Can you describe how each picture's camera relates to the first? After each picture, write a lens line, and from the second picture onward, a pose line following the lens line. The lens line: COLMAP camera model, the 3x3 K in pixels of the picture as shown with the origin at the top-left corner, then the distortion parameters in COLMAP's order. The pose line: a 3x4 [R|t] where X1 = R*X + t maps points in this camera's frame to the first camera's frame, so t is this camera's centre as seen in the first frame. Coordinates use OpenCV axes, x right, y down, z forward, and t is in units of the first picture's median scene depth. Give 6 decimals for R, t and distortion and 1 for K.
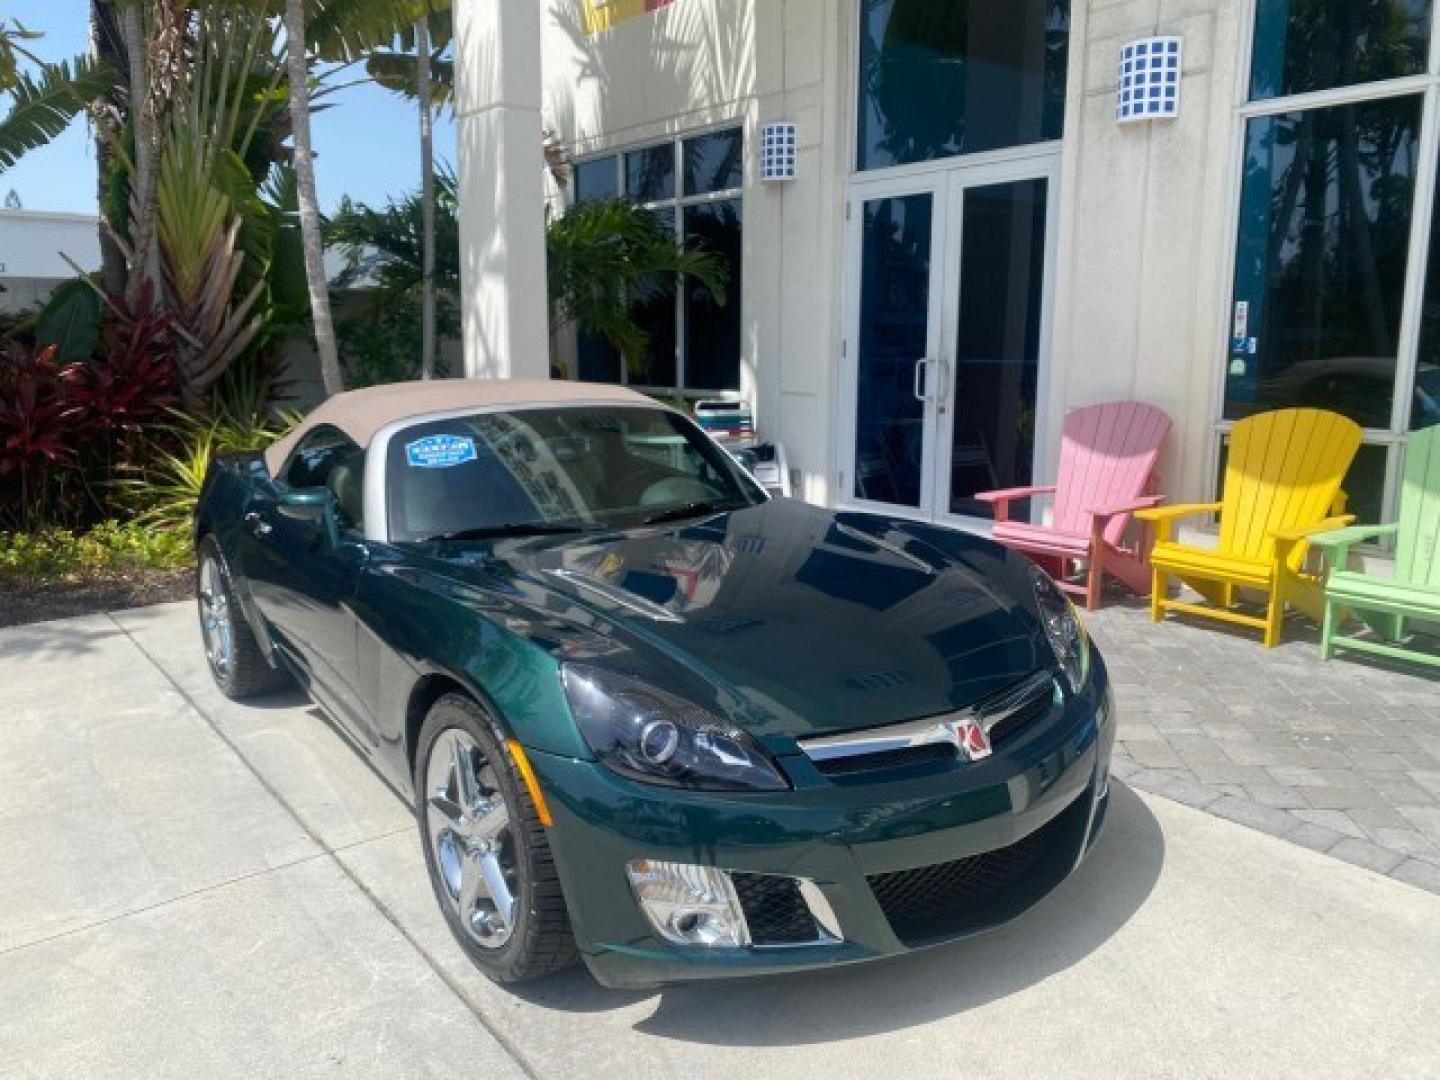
lens RADIAL K [[1110.3, 0, 719.4], [0, 1110.3, 542.8], [0, 0, 1]] dist [0.013207, -0.016560]
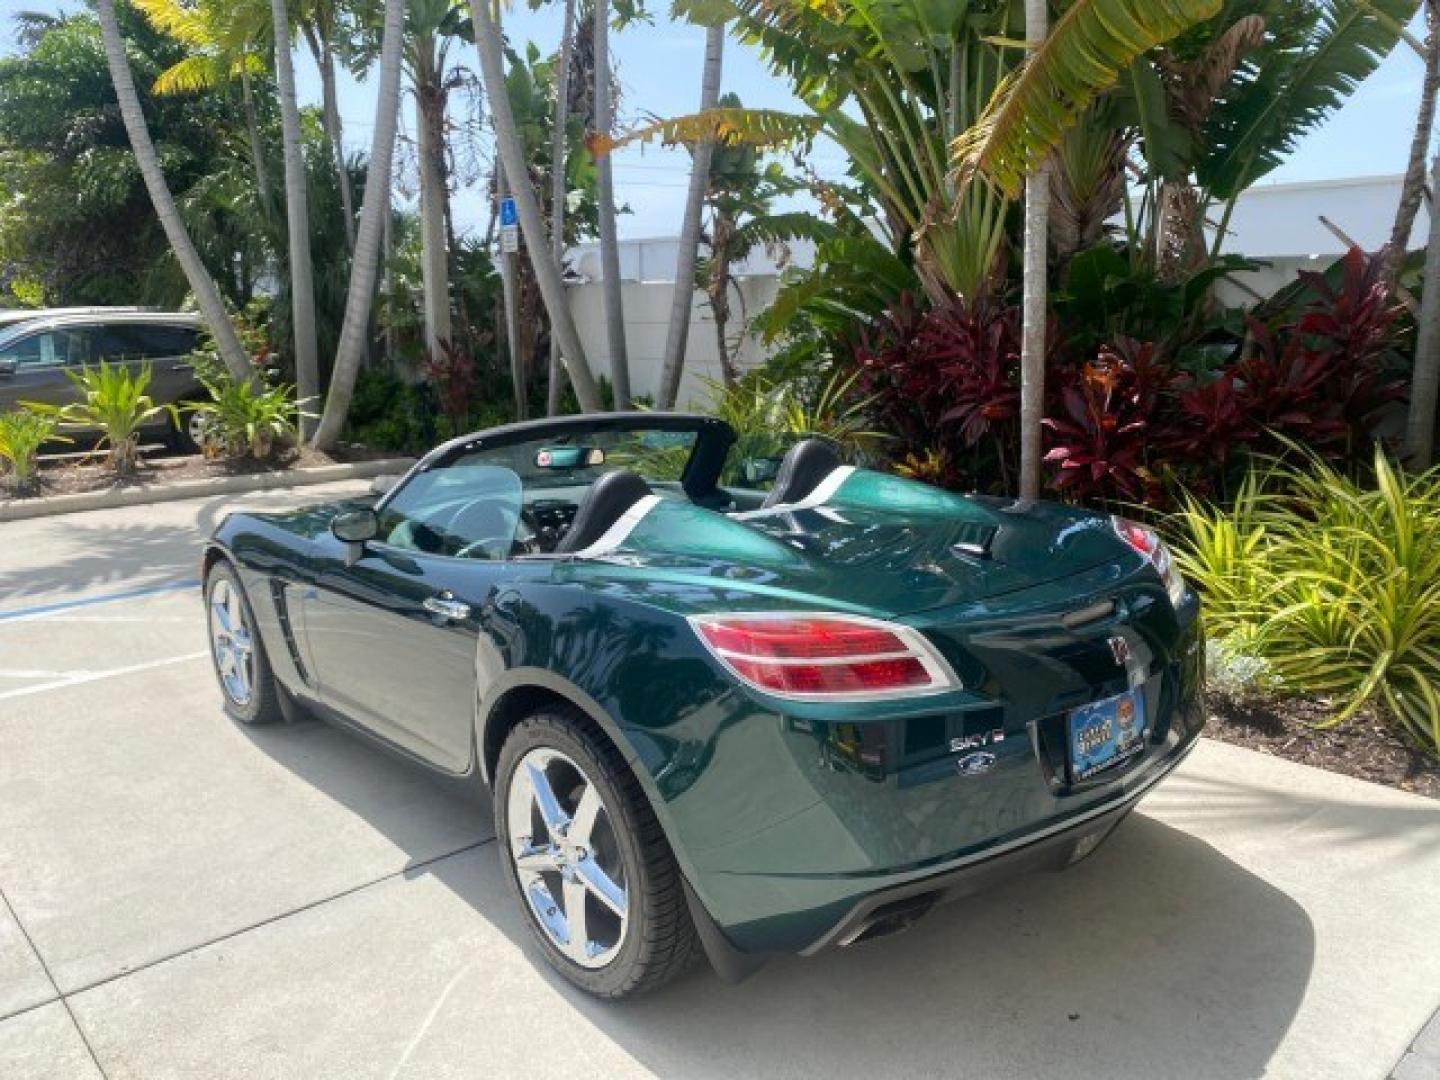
lens RADIAL K [[1110.3, 0, 719.6], [0, 1110.3, 545.2], [0, 0, 1]] dist [0.013207, -0.016560]
pose [[0.067883, 0.198662, -0.977714, 0.159202], [-0.170210, 0.967914, 0.184853, -0.106377], [0.983067, 0.153868, 0.099519, 0.520885]]
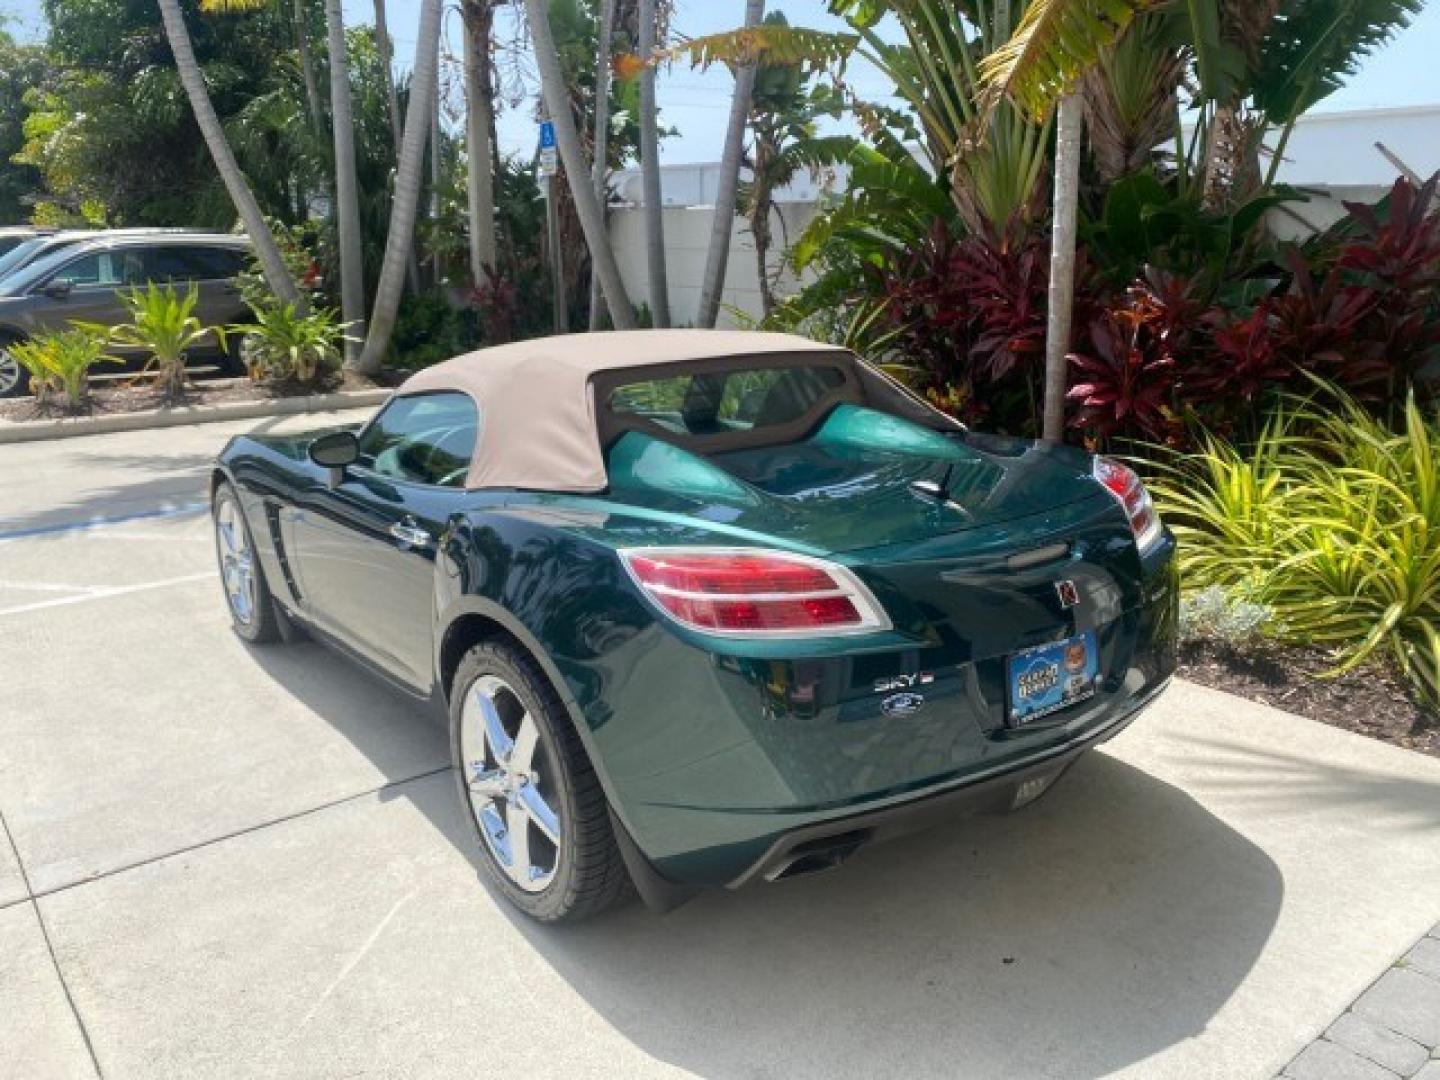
lens RADIAL K [[1110.3, 0, 720.8], [0, 1110.3, 542.2], [0, 0, 1]] dist [0.013207, -0.016560]
pose [[0.009063, 0.256640, -0.966465, 0.156058], [-0.180726, 0.951009, 0.250841, -0.111207], [0.983492, 0.172392, 0.055000, 0.551912]]
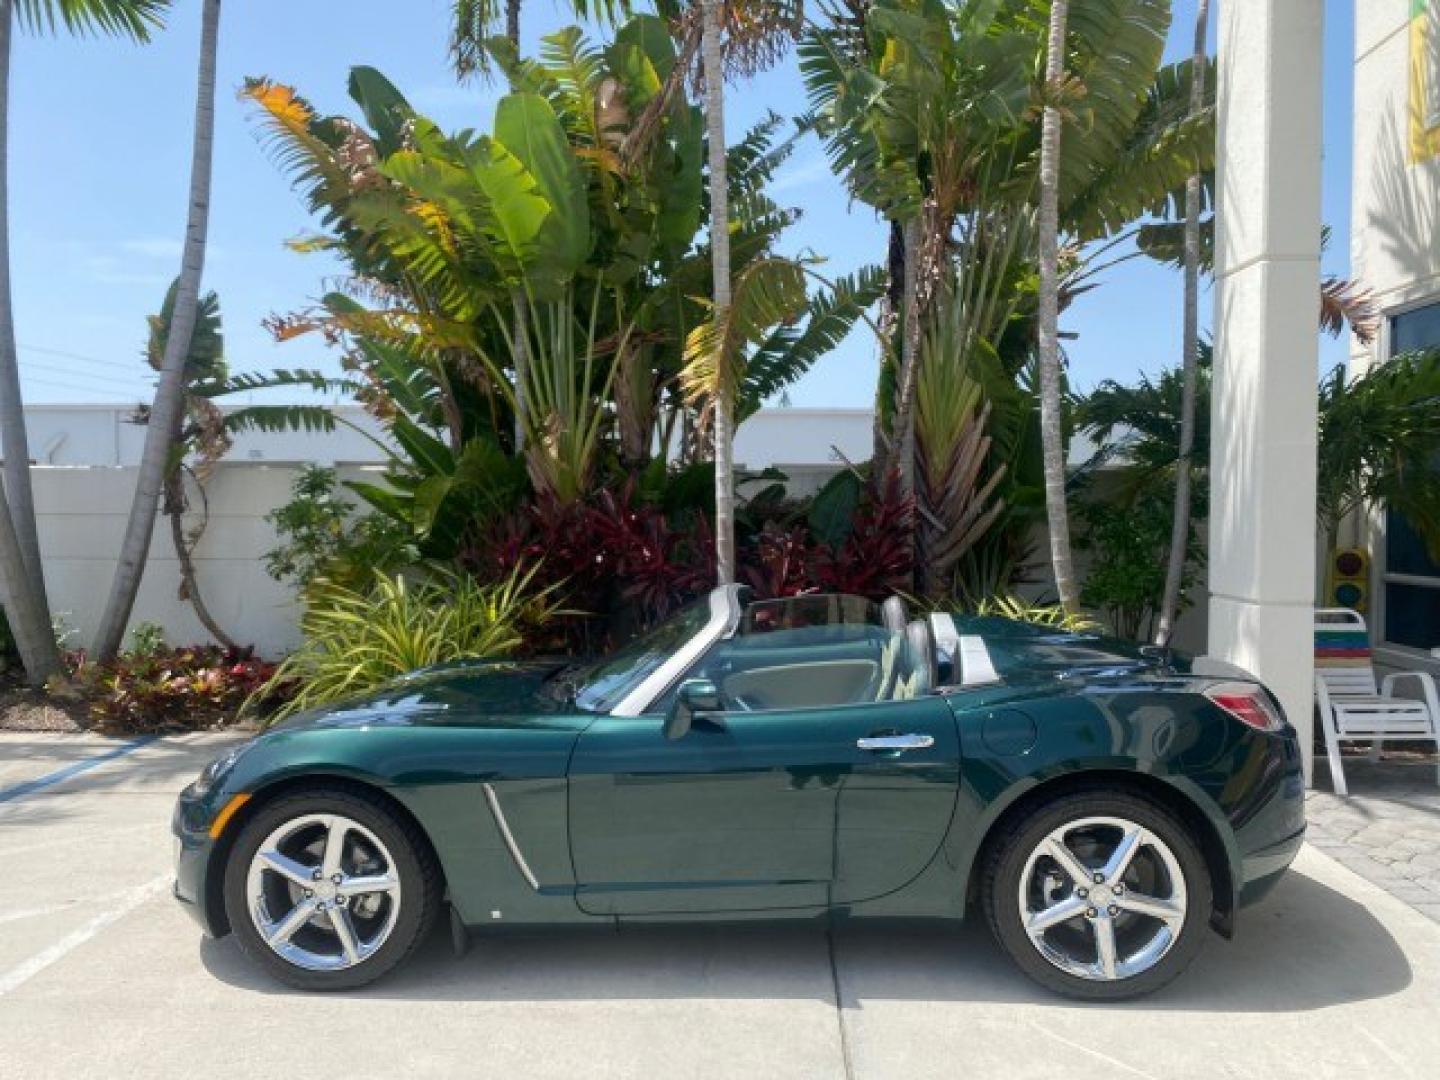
lens RADIAL K [[1110.3, 0, 716.2], [0, 1110.3, 542.9], [0, 0, 1]] dist [0.013207, -0.016560]
pose [[0.767019, 0.018295, -0.641364, 0.026781], [-0.116371, 0.986982, -0.111016, -0.027498], [0.630984, 0.159788, 0.759162, 0.098910]]
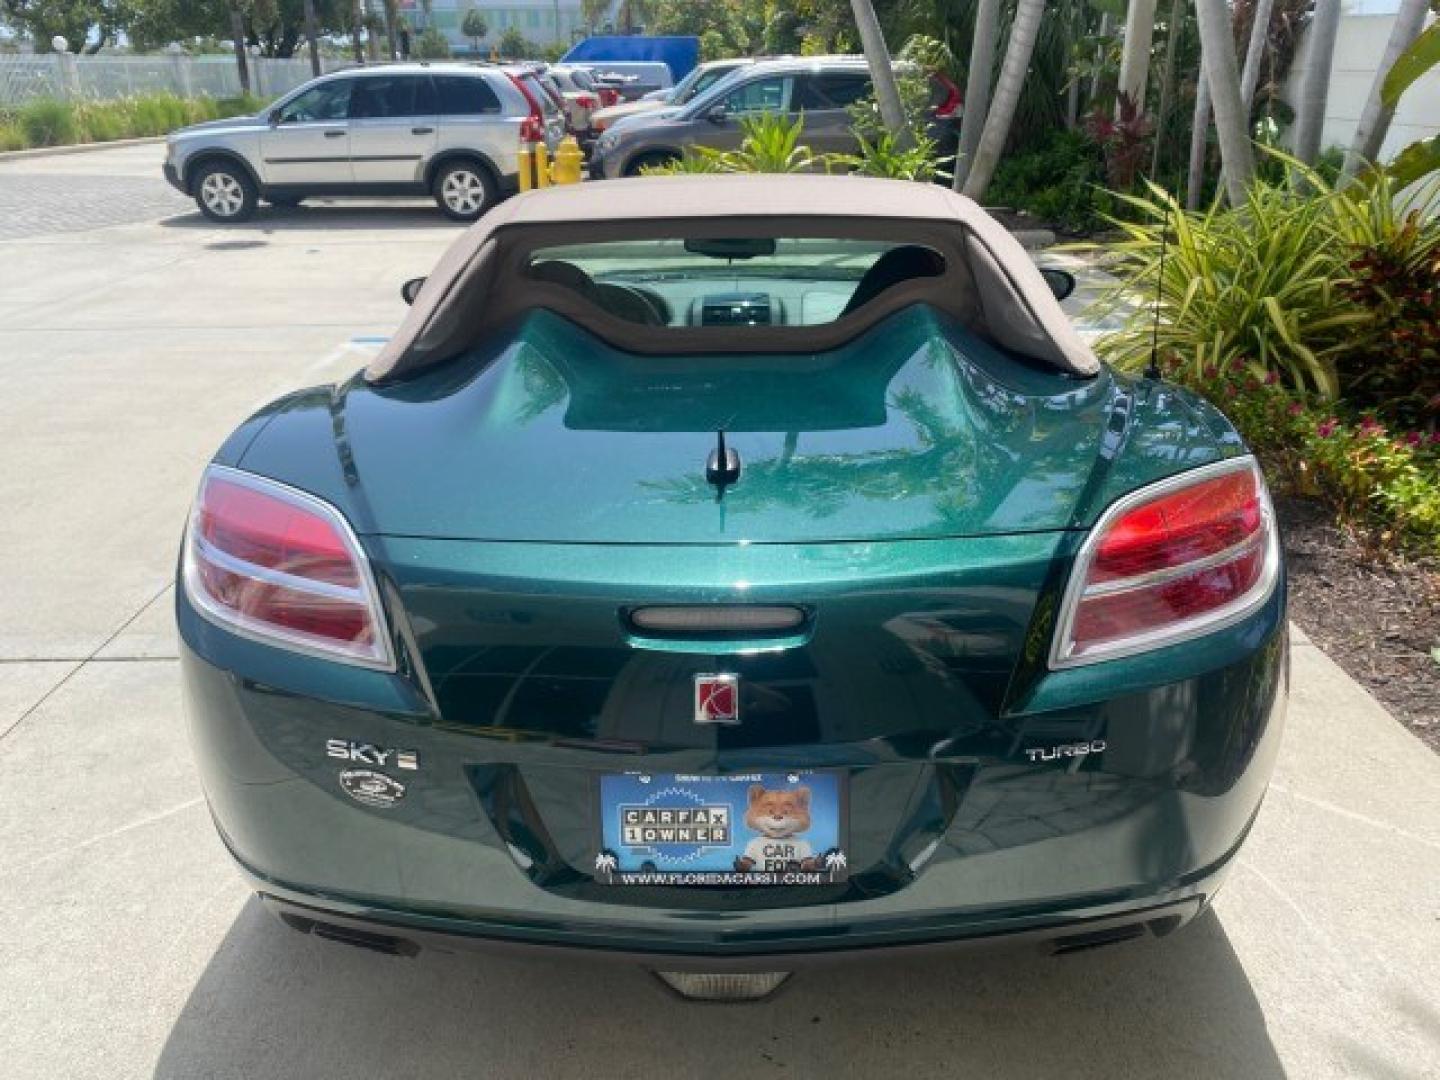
lens RADIAL K [[1110.3, 0, 715.4], [0, 1110.3, 540.9], [0, 0, 1]] dist [0.013207, -0.016560]
pose [[-0.611091, 0.307042, -0.729584, -0.002666], [-0.137223, 0.866655, 0.479665, -0.136512], [0.779576, 0.393235, -0.487472, 0.718698]]
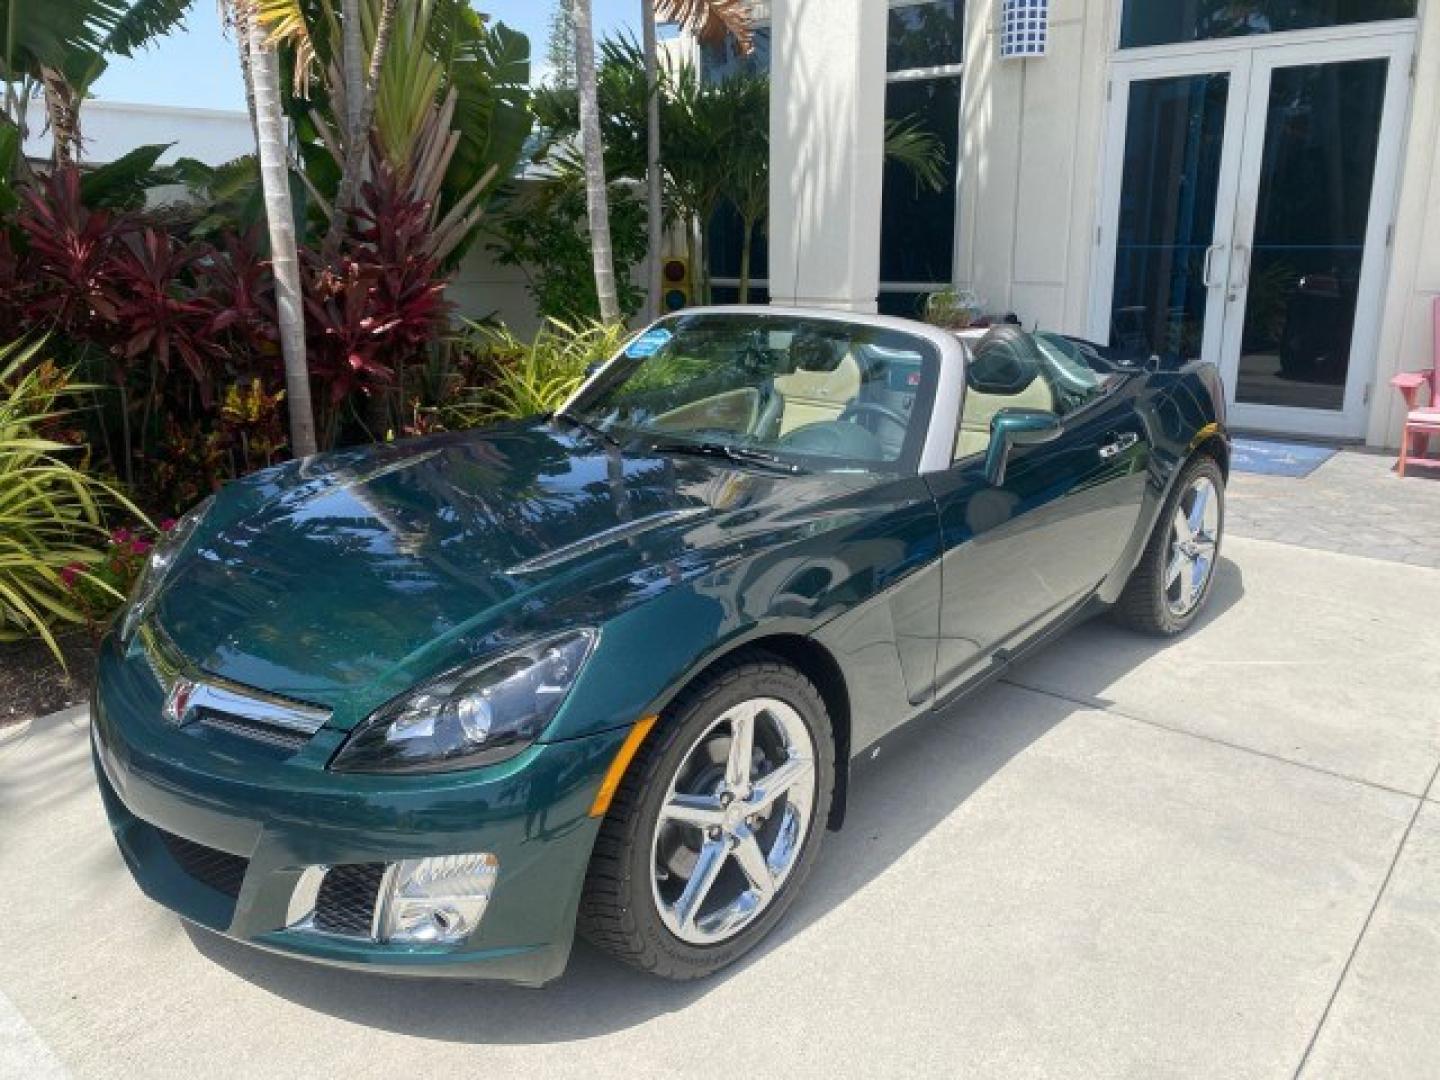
lens RADIAL K [[1110.3, 0, 715.1], [0, 1110.3, 531.3], [0, 0, 1]] dist [0.013207, -0.016560]
pose [[0.979355, -0.063351, 0.191964, -0.418588], [0.047542, 0.995171, 0.085869, -0.017447], [-0.196477, -0.074970, 0.977638, 0.093020]]
